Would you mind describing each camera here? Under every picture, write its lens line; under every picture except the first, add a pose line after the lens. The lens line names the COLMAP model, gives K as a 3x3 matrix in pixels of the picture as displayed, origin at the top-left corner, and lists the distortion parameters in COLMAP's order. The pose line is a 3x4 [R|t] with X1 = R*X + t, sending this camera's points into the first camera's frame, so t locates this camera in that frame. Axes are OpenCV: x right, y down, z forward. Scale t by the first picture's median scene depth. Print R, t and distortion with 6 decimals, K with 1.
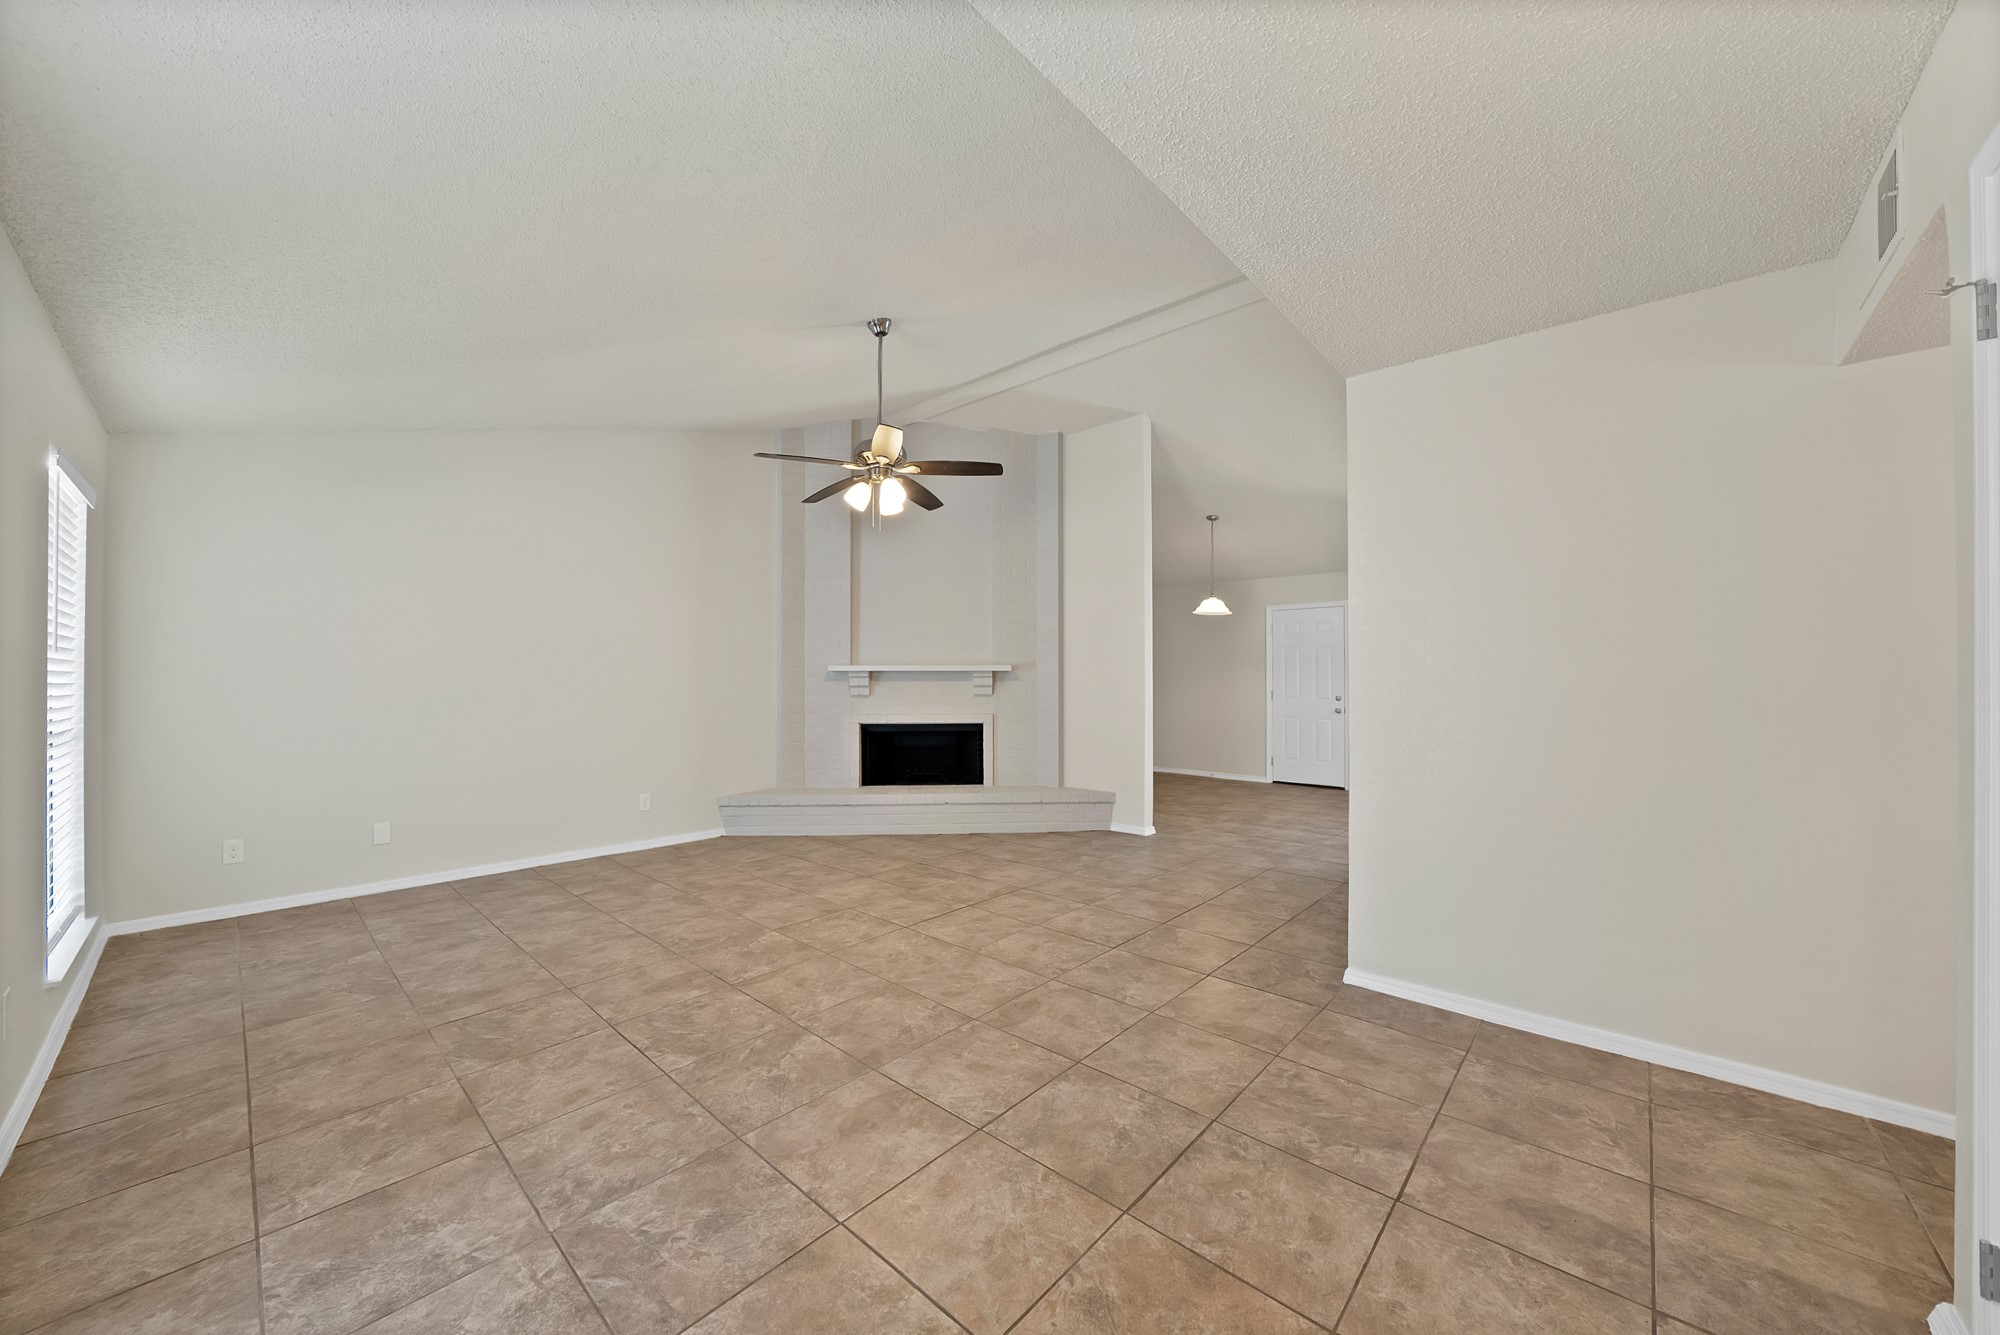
lens RADIAL K [[724.7, 0, 997.7], [0, 724.7, 681.5], [0, 0, 1]] dist [-0.022909, 0.001146]
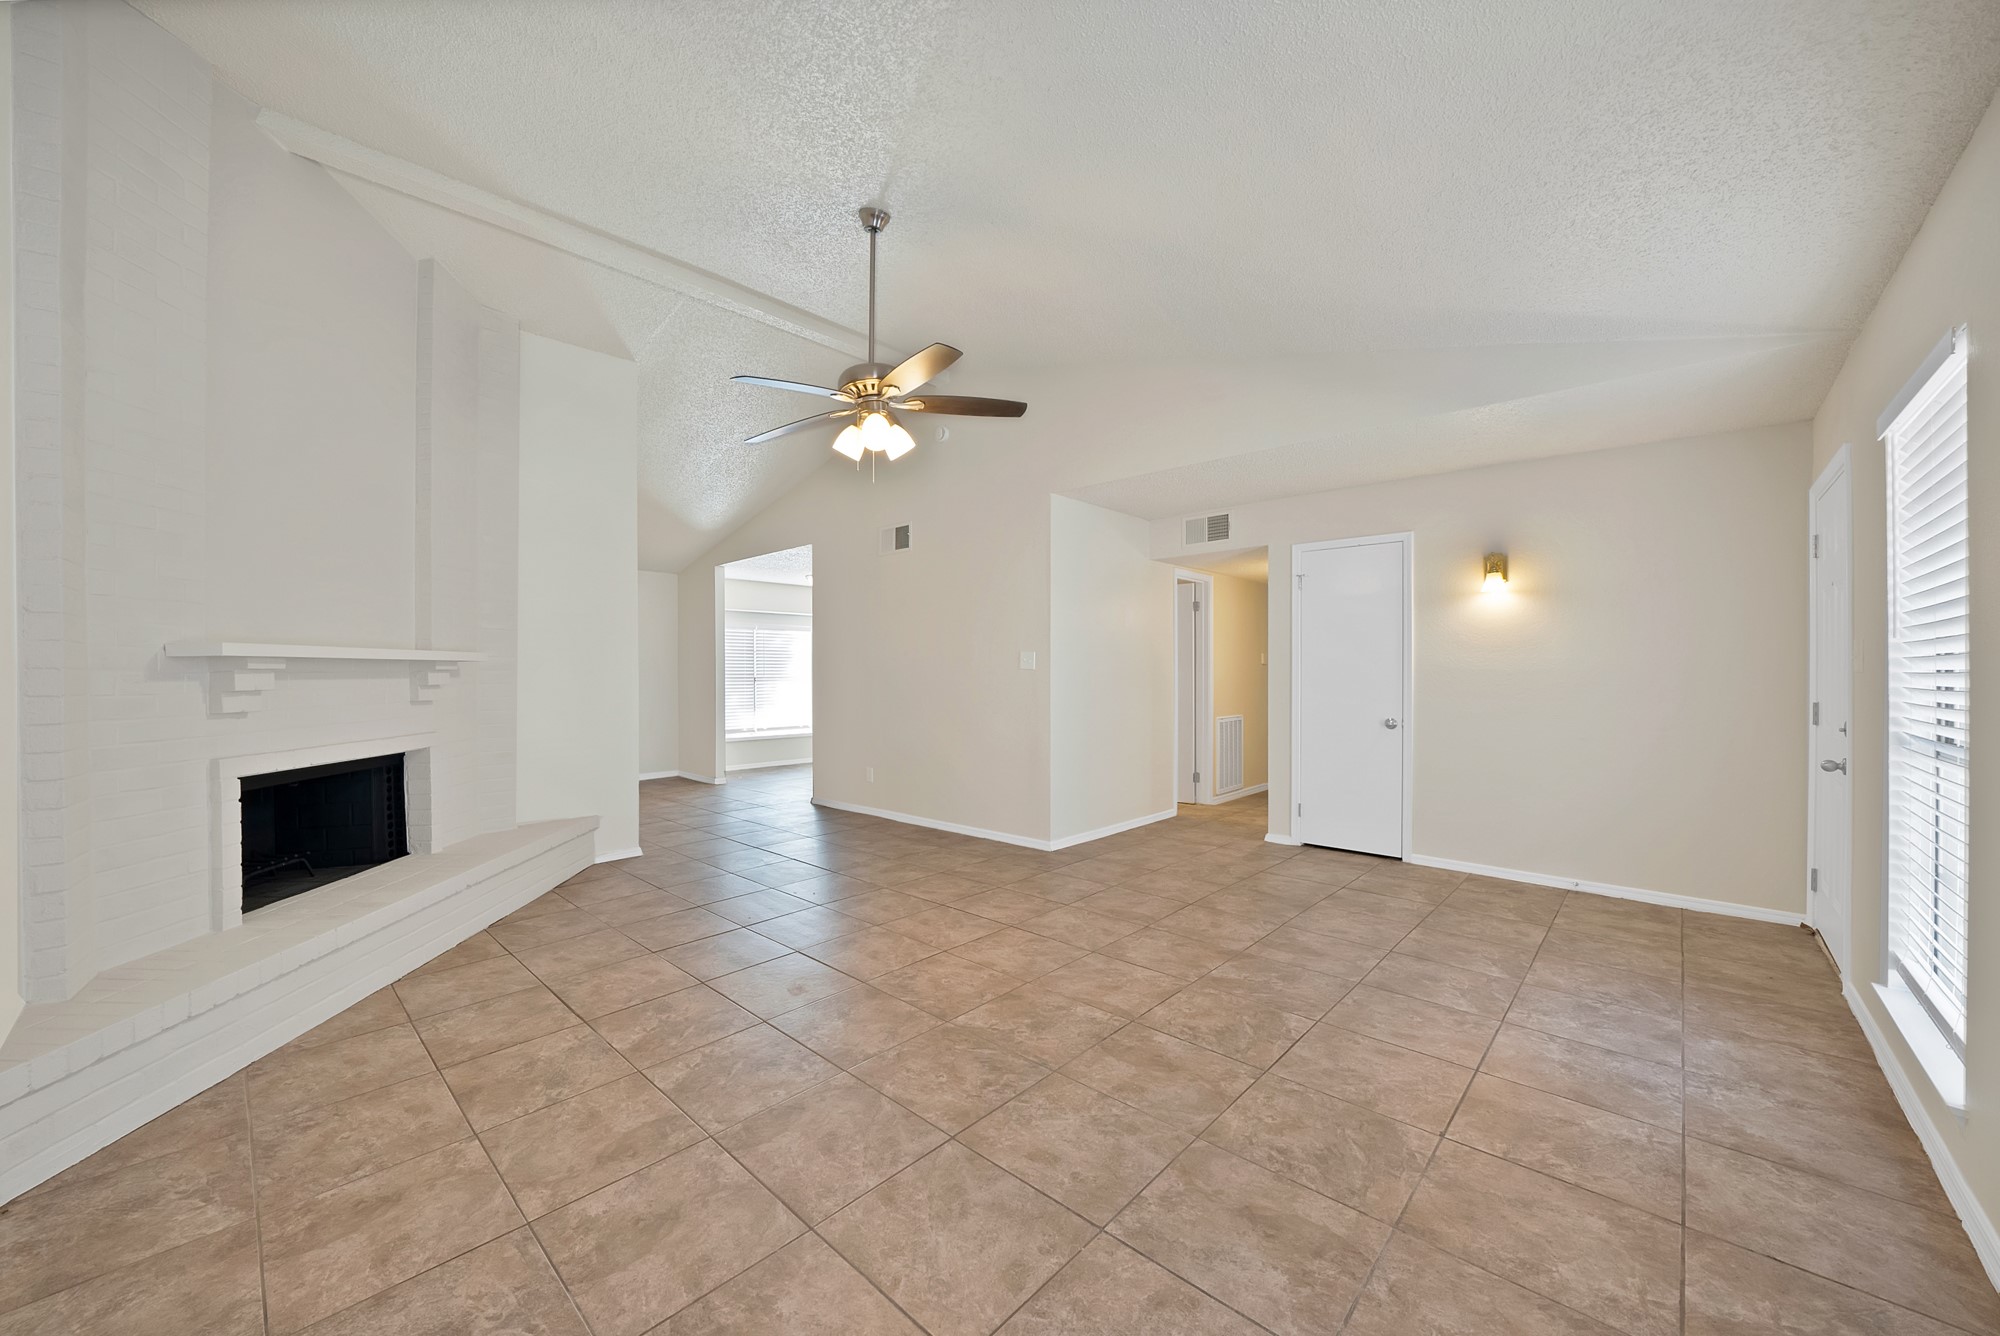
lens RADIAL K [[724.7, 0, 1003.3], [0, 724.7, 673.2], [0, 0, 1]] dist [-0.022909, 0.001146]
pose [[0.019791, -0.003206, 0.999799, -1.076183], [0.007257, 0.999969, 0.003063, 0.012223], [-0.999778, 0.007195, 0.019813, 1.005828]]
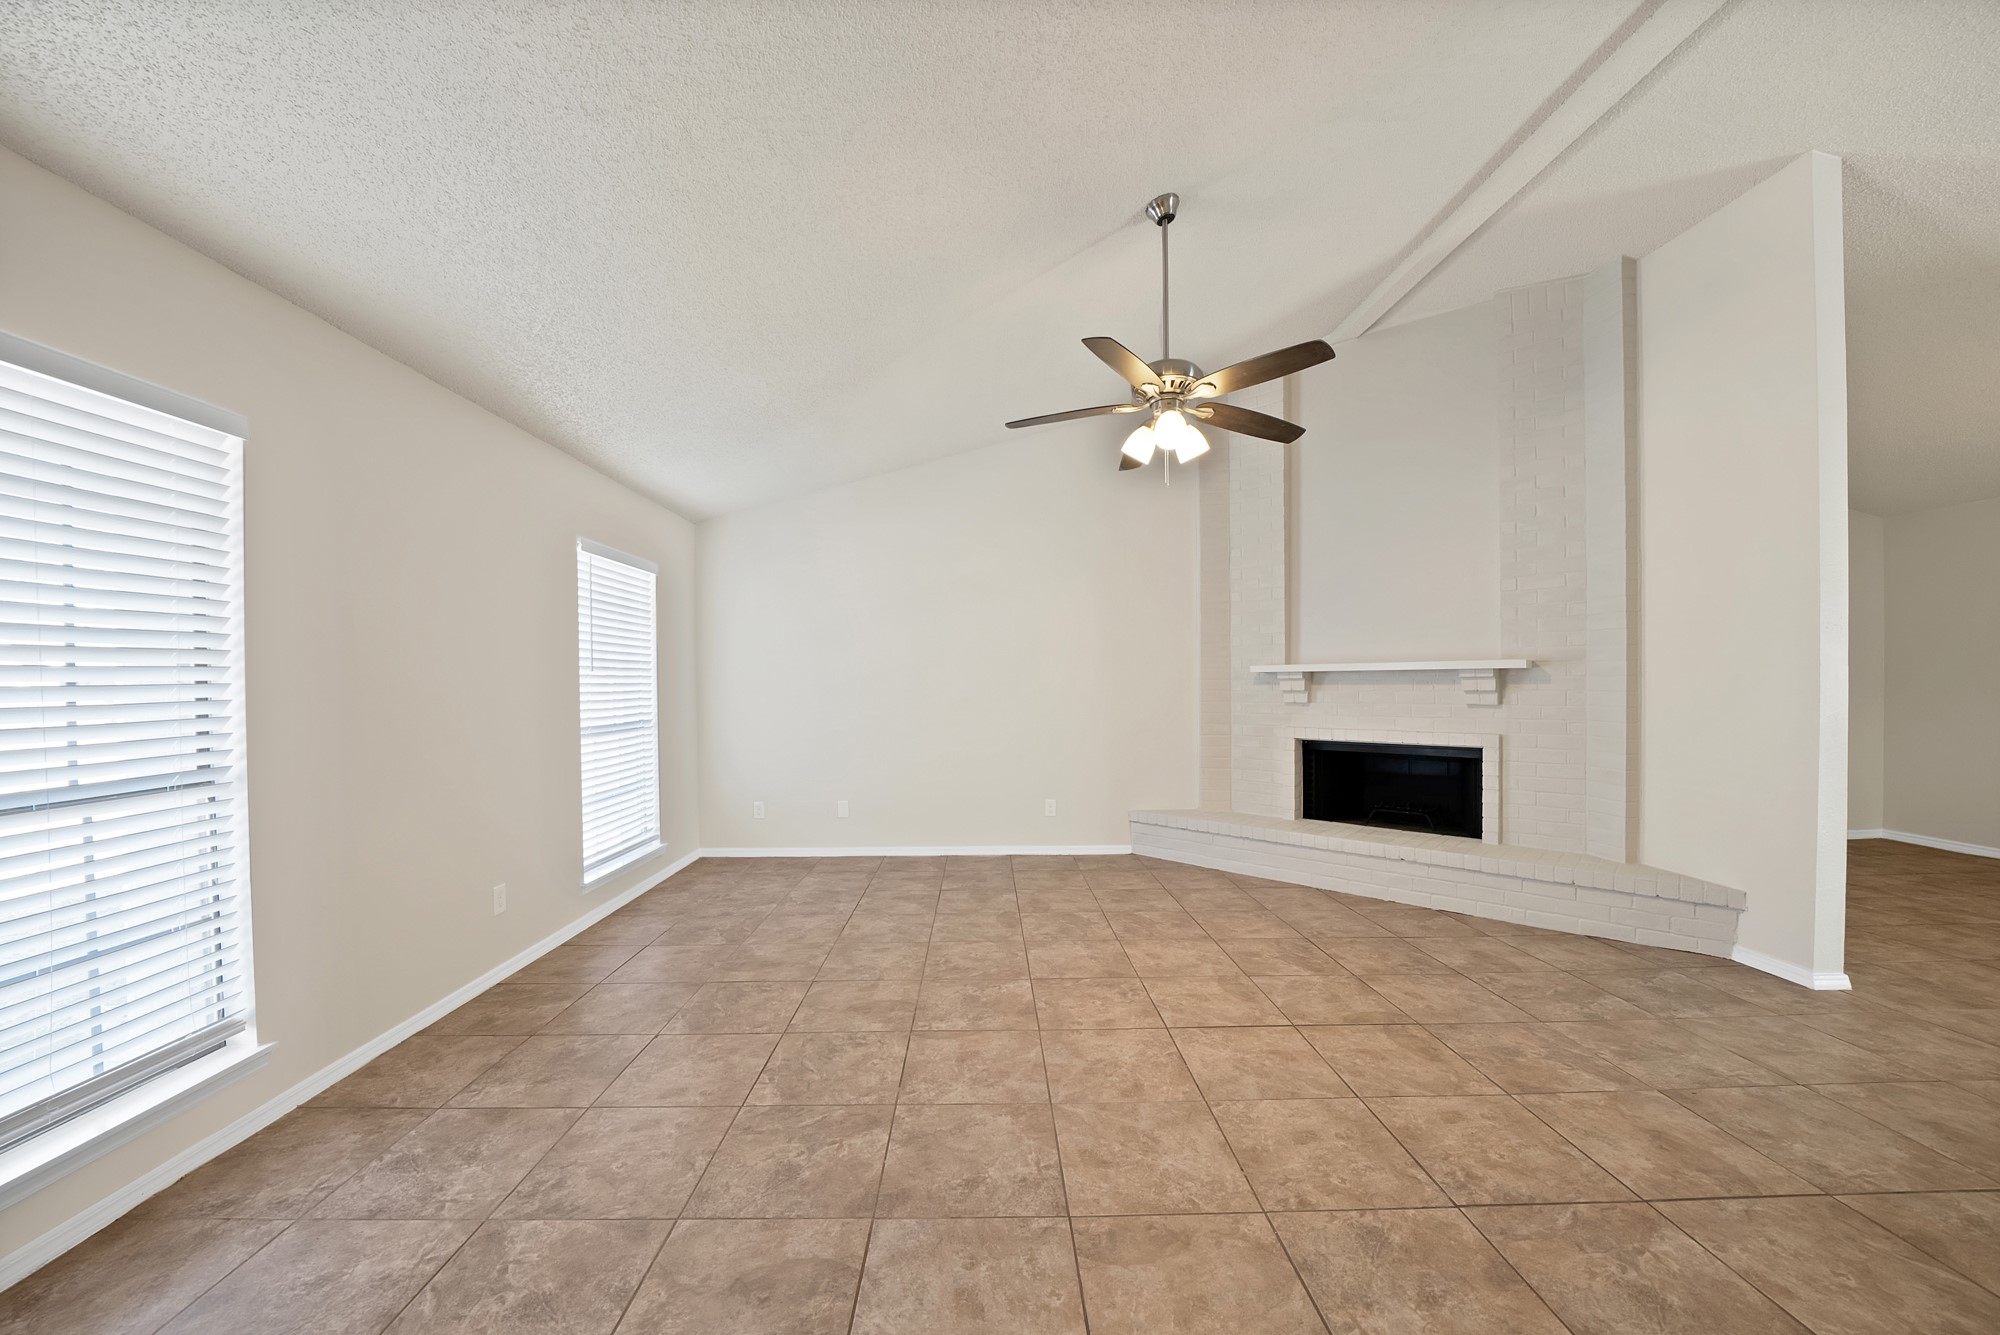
lens RADIAL K [[724.7, 0, 1005.0], [0, 724.7, 700.0], [0, 0, 1]] dist [-0.022909, 0.001146]
pose [[0.667172, 0.013400, -0.744783, 0.332199], [0.007521, 0.999666, 0.024723, -0.011236], [0.744866, -0.022096, 0.666848, 0.441120]]
